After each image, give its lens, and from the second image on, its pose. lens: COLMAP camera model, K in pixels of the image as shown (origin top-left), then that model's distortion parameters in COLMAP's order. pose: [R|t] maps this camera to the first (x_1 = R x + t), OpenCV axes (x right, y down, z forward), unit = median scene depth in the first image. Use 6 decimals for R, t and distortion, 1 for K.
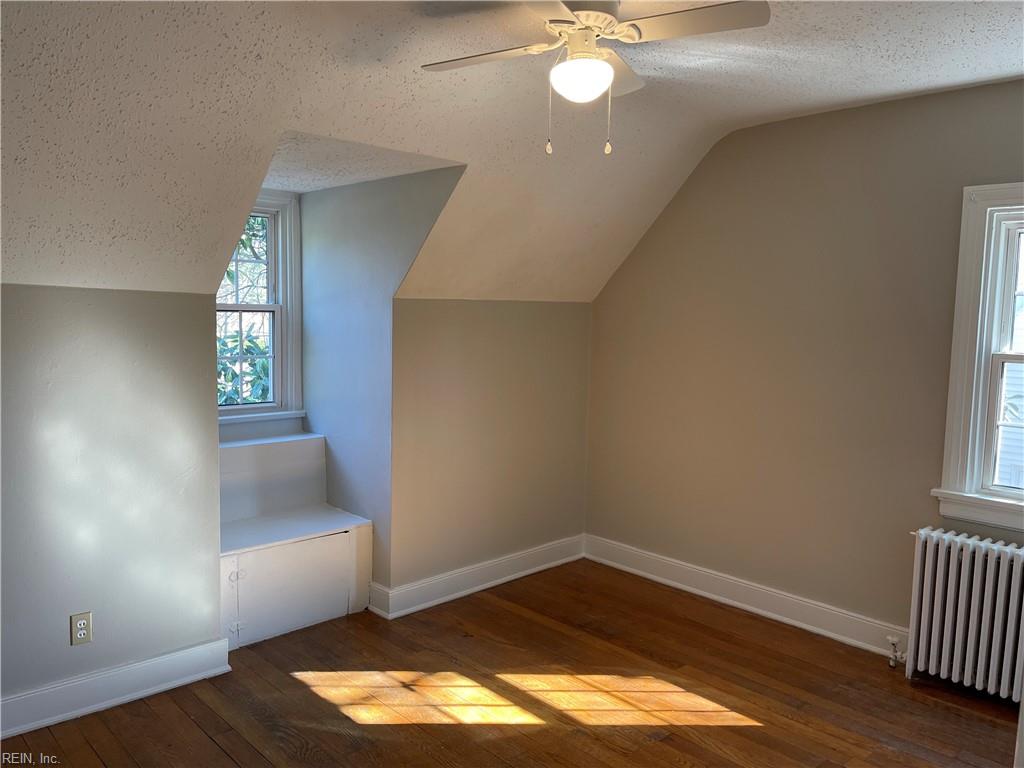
lens RADIAL K [[790.2, 0, 513.9], [0, 790.2, 404.0], [0, 0, 1]] dist [0.034861, -0.009077]
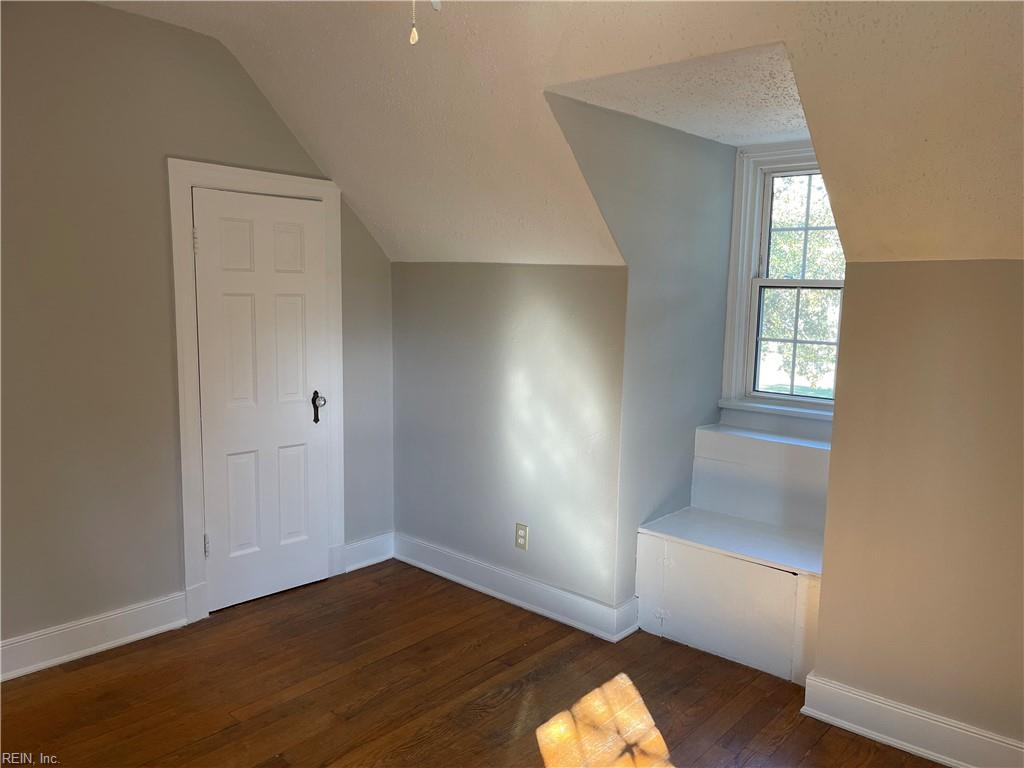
lens RADIAL K [[805.8, 0, 515.8], [0, 805.8, 396.6], [0, 0, 1]] dist [0.088484, -0.002060]
pose [[0.090741, 0.128793, -0.987511, 0.640469], [-0.132157, 0.984389, 0.116243, -0.078470], [0.987067, 0.119958, 0.106345, 0.769041]]
